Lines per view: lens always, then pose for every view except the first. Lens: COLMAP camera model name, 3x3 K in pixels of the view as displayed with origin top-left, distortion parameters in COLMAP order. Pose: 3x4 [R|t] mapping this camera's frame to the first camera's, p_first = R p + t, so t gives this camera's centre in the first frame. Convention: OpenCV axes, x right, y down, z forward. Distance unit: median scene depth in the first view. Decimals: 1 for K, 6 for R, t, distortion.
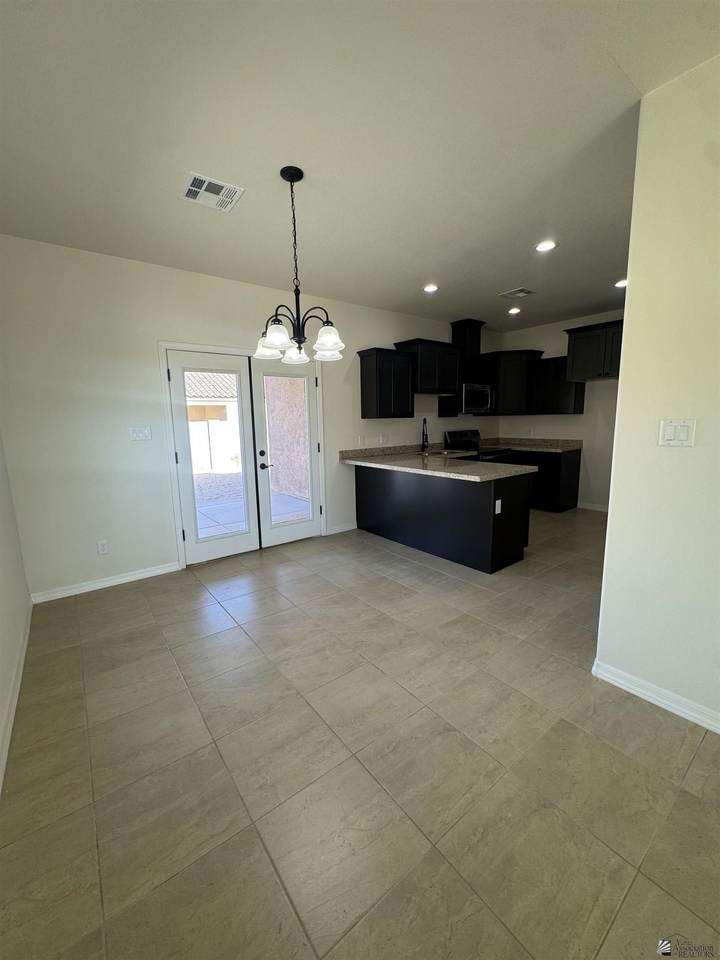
lens RADIAL K [[389.5, 0, 346.7], [0, 389.5, 481.9], [0, 0, 1]] dist [0.019208, -0.000139]
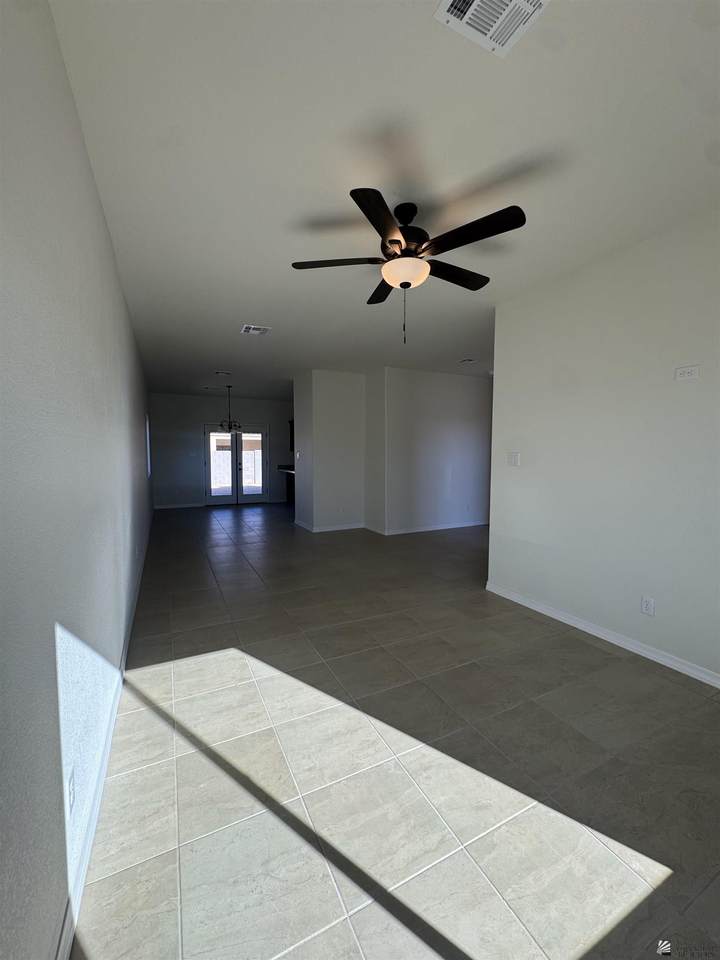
lens RADIAL K [[381.8, 0, 360.0], [0, 381.8, 480.0], [0, 0, 1]] dist [-0.000311, 0.000034]
pose [[0.982185, 0.039636, -0.183691, 0.386316], [-0.053286, 0.996124, -0.069978, 0.060388], [0.180205, 0.078520, 0.980490, -0.485458]]
